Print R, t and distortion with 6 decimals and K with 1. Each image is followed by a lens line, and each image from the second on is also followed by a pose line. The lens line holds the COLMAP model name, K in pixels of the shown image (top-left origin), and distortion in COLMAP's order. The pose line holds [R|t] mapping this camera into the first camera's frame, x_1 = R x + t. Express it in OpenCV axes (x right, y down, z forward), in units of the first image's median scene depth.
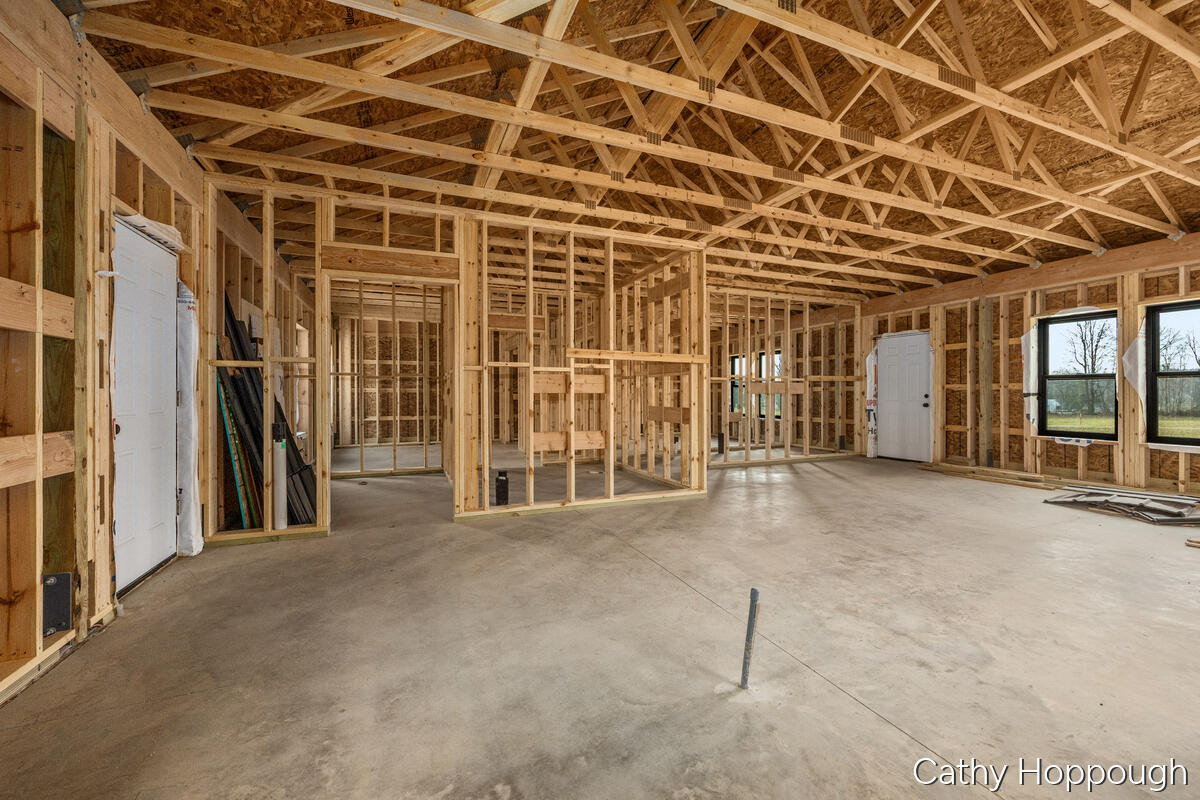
lens RADIAL K [[480.1, 0, 605.7], [0, 480.1, 397.4], [0, 0, 1]] dist [0.005889, -0.001397]
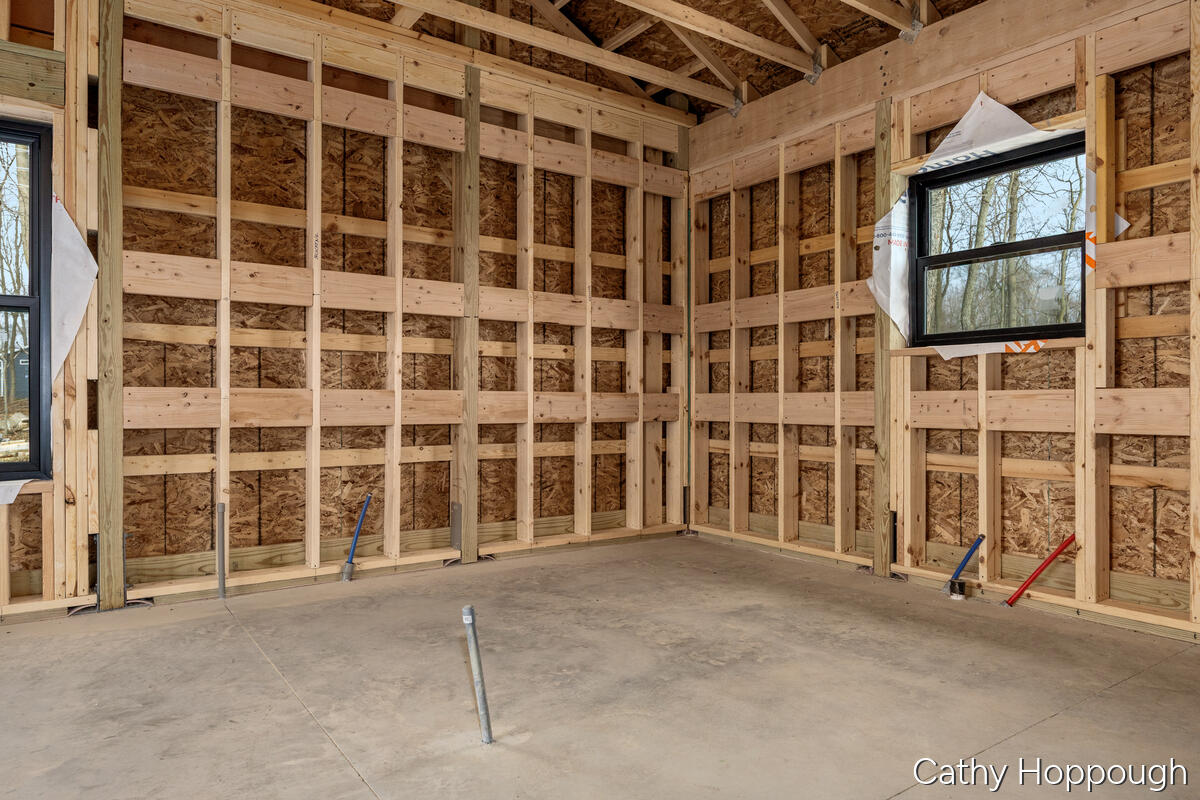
lens RADIAL K [[763.8, 0, 601.5], [0, 763.8, 404.5], [0, 0, 1]] dist [-0.007582, 0.000569]
pose [[-0.977888, 0.000489, -0.209128, 0.105367], [-0.001701, 0.999946, 0.010294, 0.030895], [0.209122, 0.010422, -0.977834, 0.621337]]
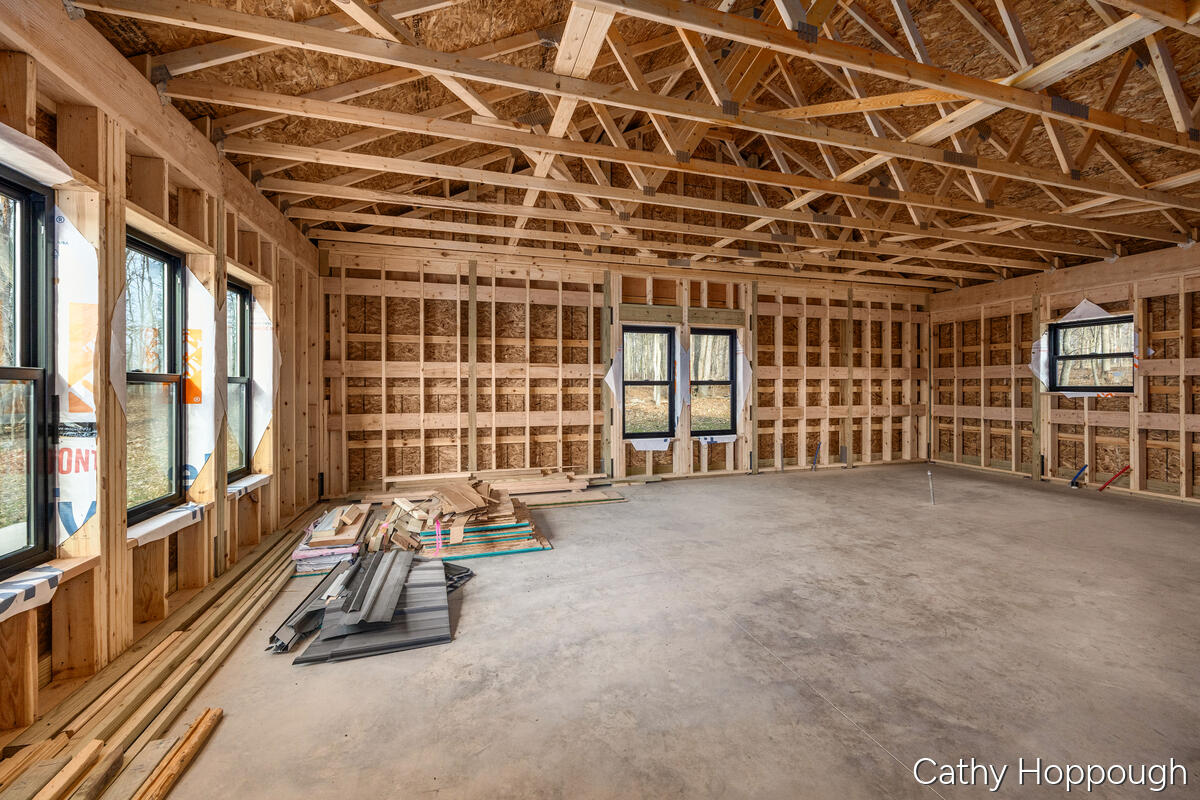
lens RADIAL K [[480.1, 0, 606.0], [0, 480.1, 386.6], [0, 0, 1]] dist [0.005889, -0.001397]
pose [[-0.995066, 0.004841, 0.099102, 0.560710], [0.005590, 0.999958, 0.007276, -0.033860], [-0.099062, 0.007794, -0.995051, 1.170505]]
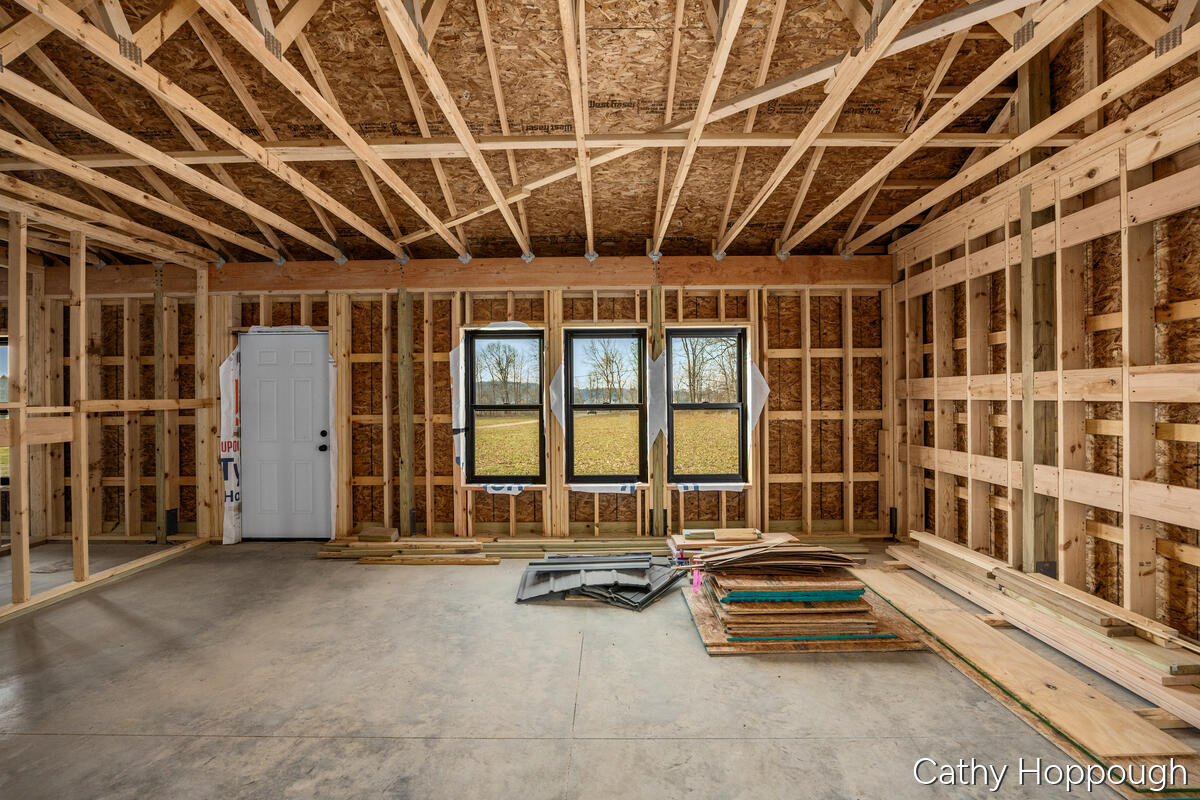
lens RADIAL K [[523.7, 0, 602.4], [0, 523.7, 397.1], [0, 0, 1]] dist [-0.022358, 0.000979]
pose [[0.403790, -0.000991, 0.914851, 0.232009], [0.011674, 0.999924, -0.004069, -0.051931], [-0.914777, 0.012323, 0.403771, 0.473830]]
